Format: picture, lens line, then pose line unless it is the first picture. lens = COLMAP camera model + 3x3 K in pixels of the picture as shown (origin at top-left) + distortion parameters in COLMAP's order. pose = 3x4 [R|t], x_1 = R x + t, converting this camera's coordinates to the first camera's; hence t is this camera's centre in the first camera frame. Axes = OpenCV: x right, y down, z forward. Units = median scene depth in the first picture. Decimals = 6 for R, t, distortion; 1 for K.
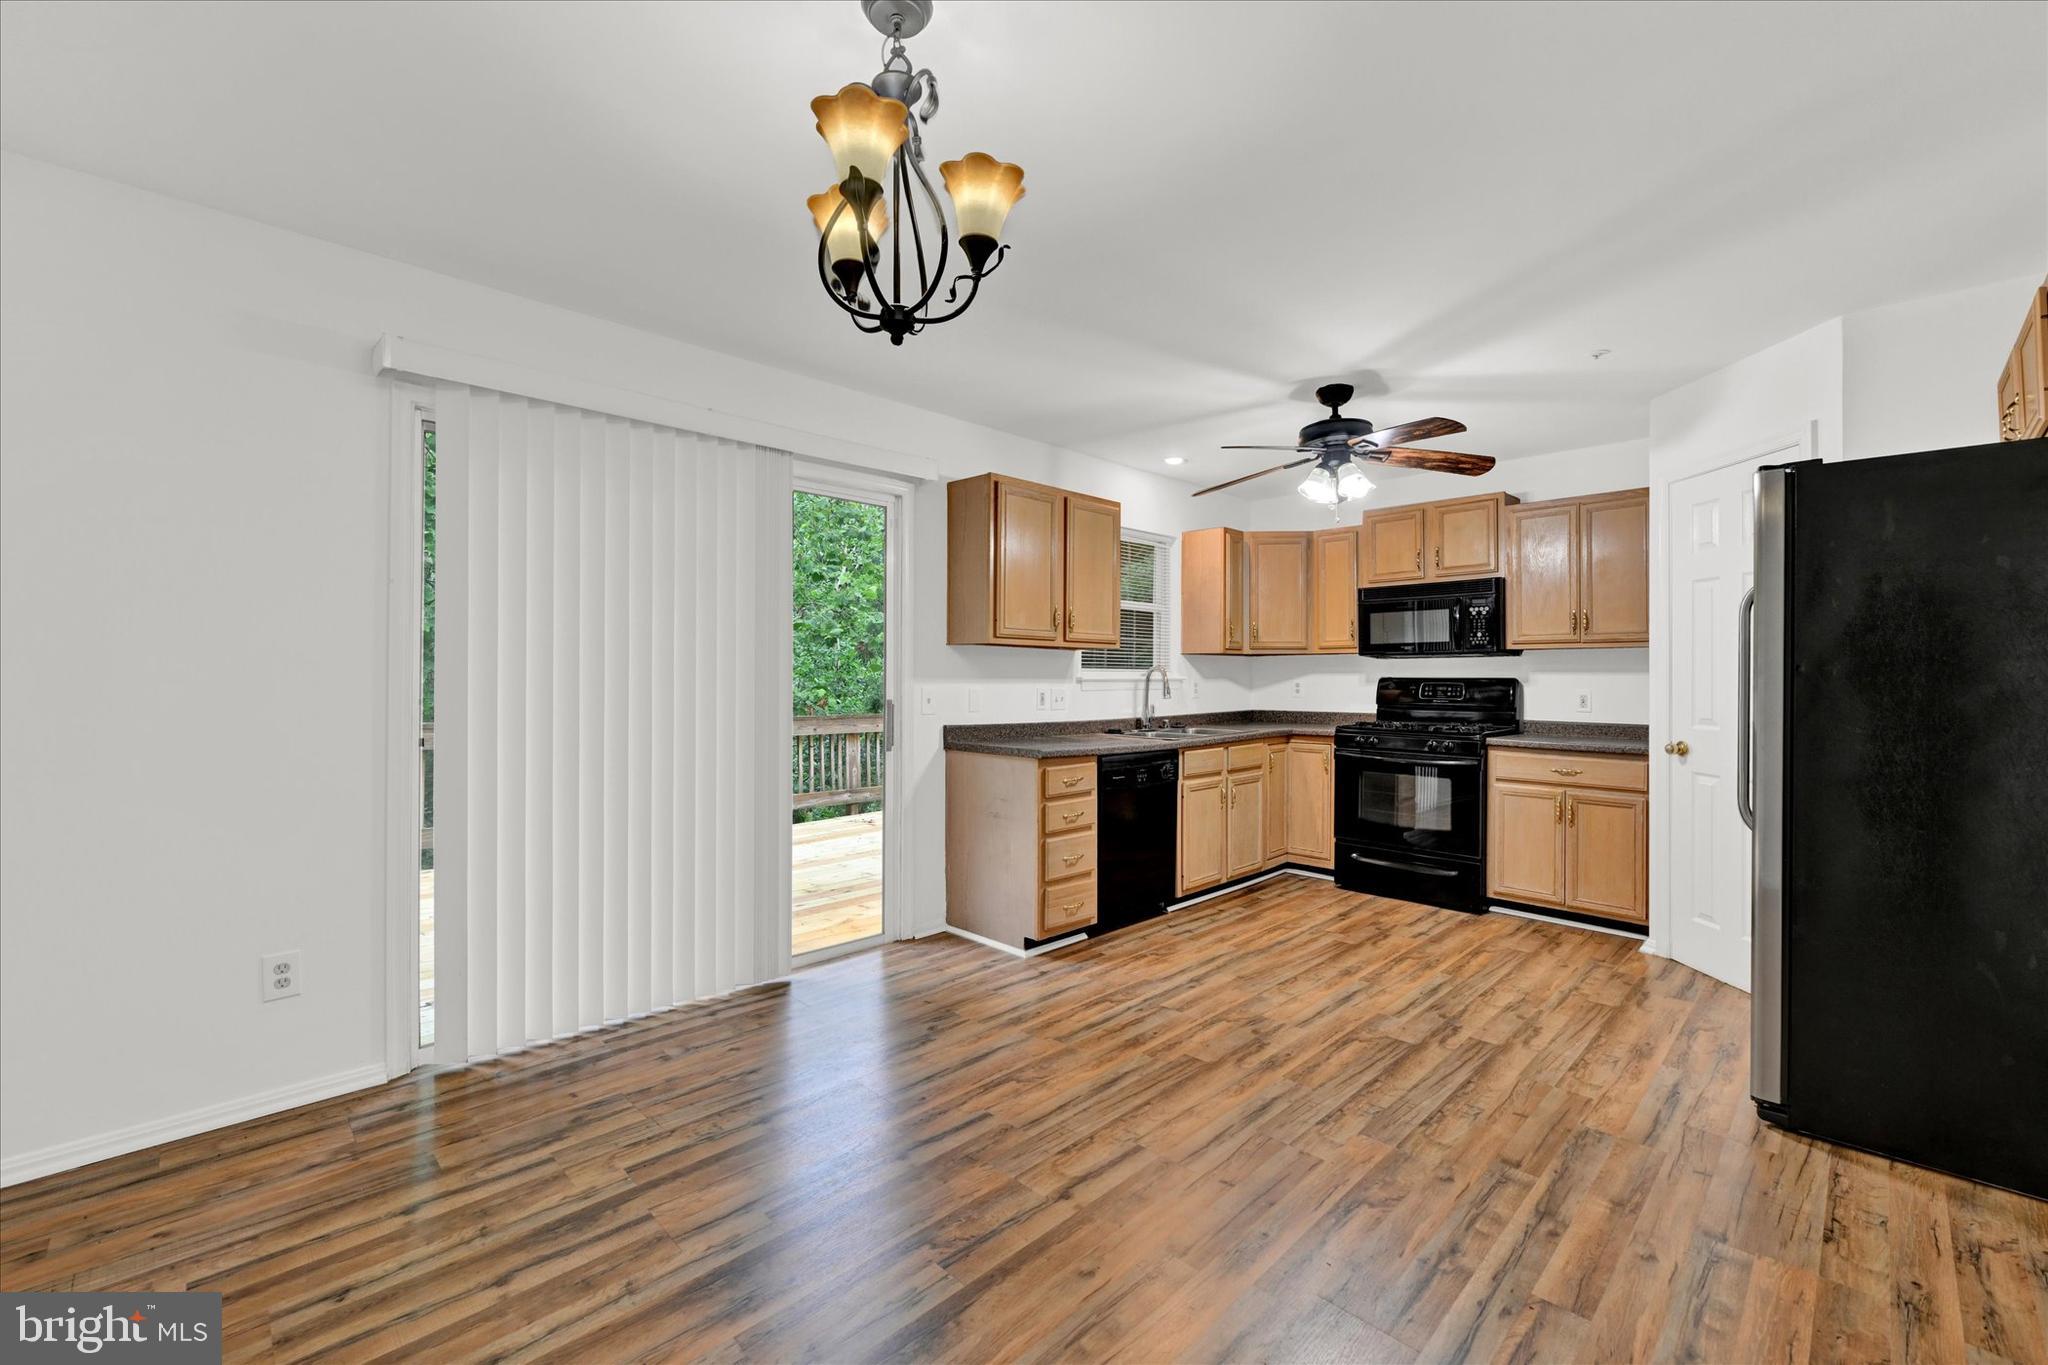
lens RADIAL K [[831.2, 0, 1023.6], [0, 831.2, 669.4], [0, 0, 1]] dist [0.001361, -0.000283]
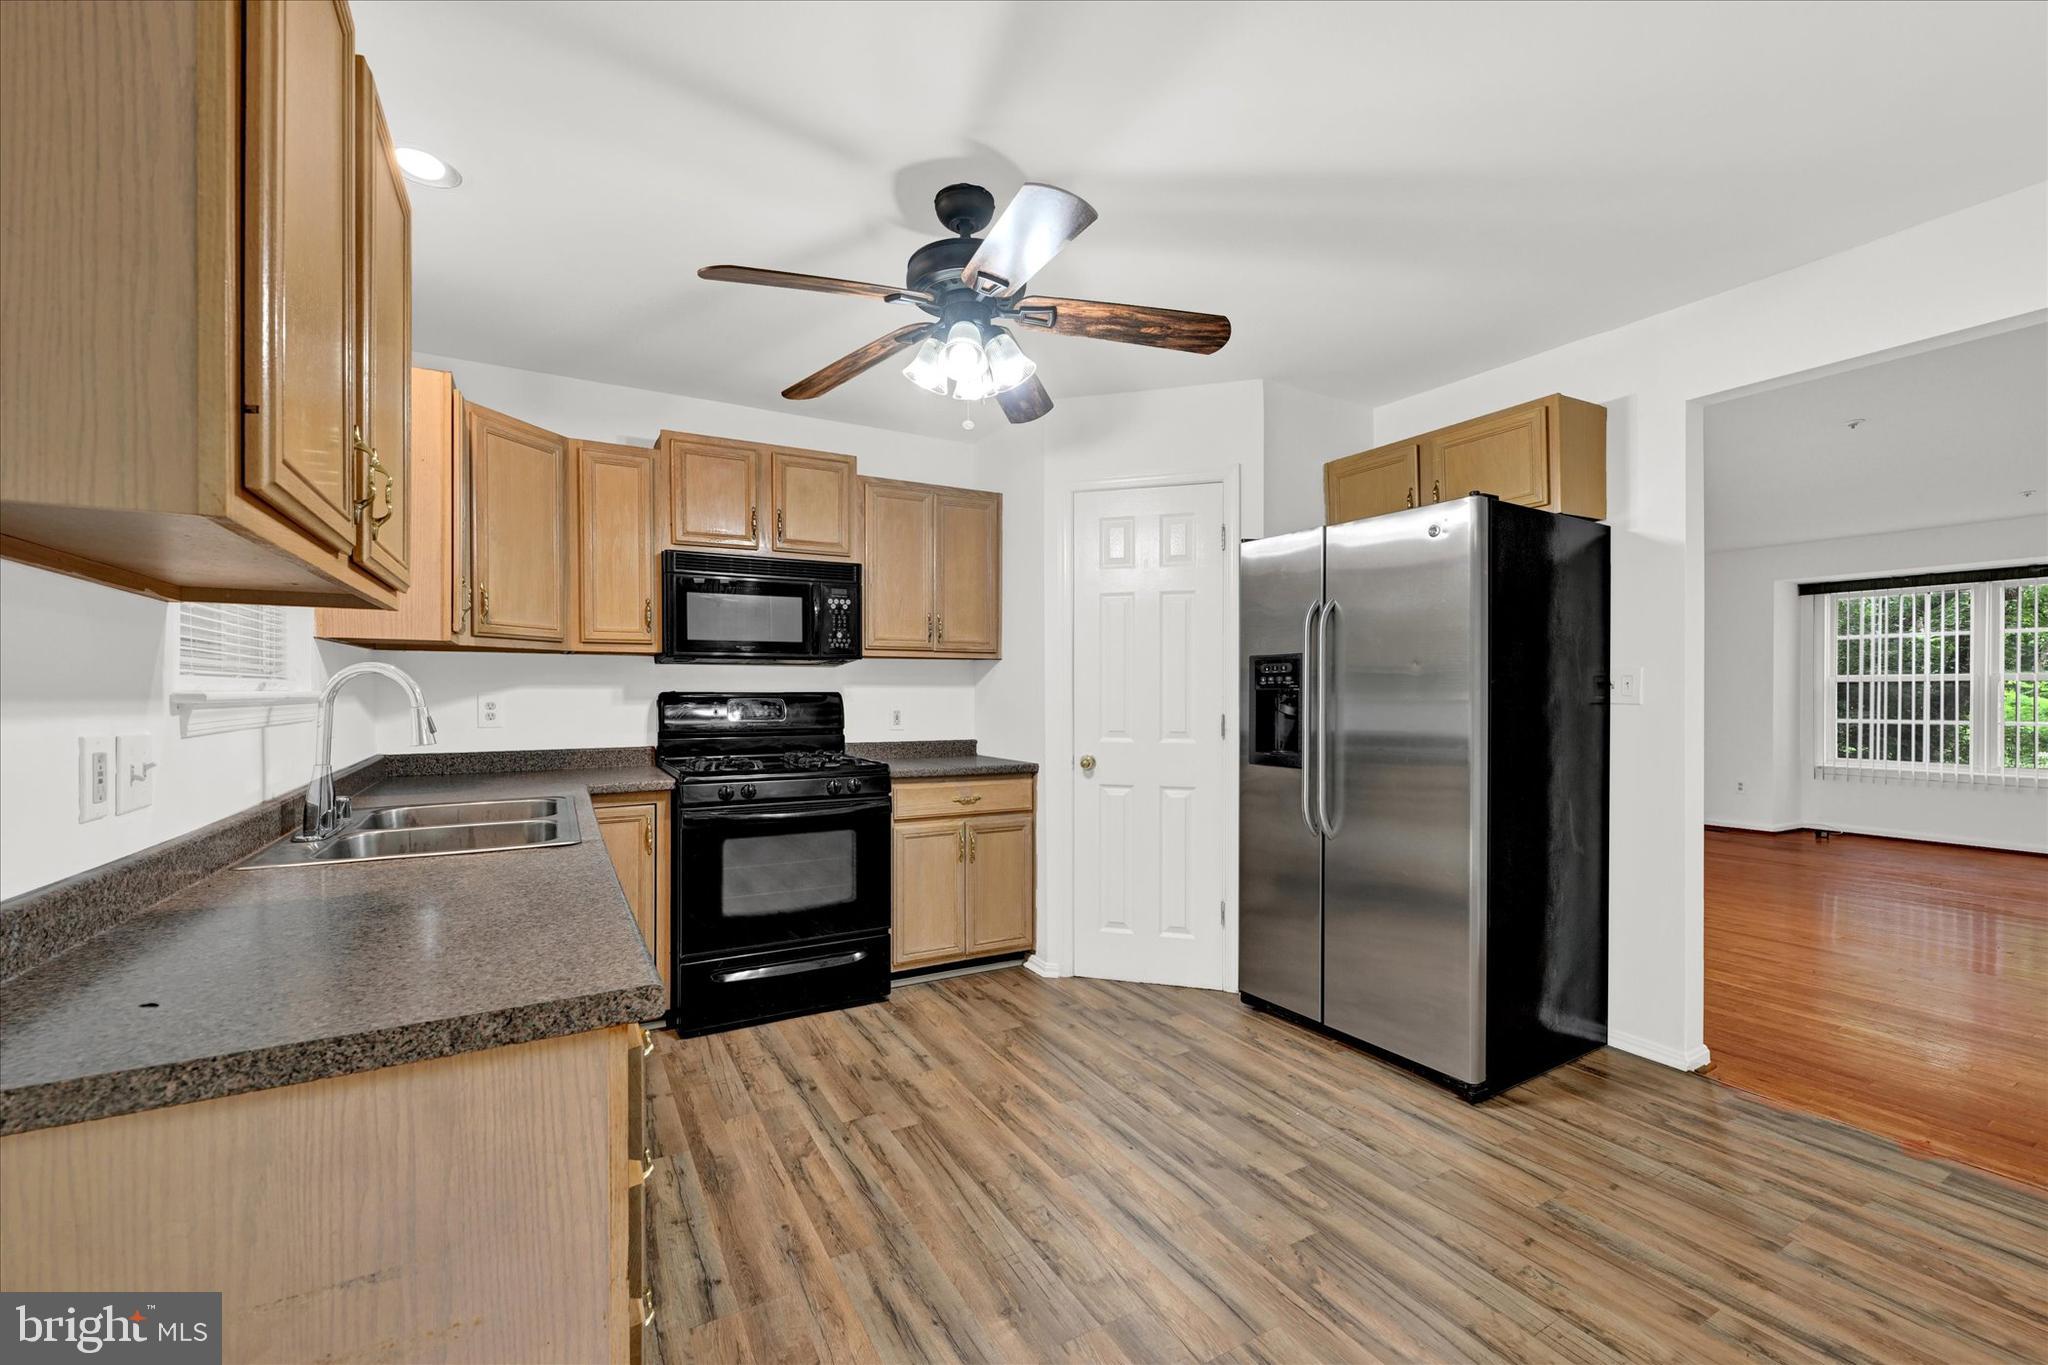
lens RADIAL K [[831.2, 0, 1014.9], [0, 831.2, 695.9], [0, 0, 1]] dist [0.001361, -0.000283]
pose [[0.263343, -0.007047, 0.964677, -0.171861], [-0.007861, 0.999924, 0.009450, 0.006472], [-0.964670, -0.010072, 0.263267, 0.742787]]
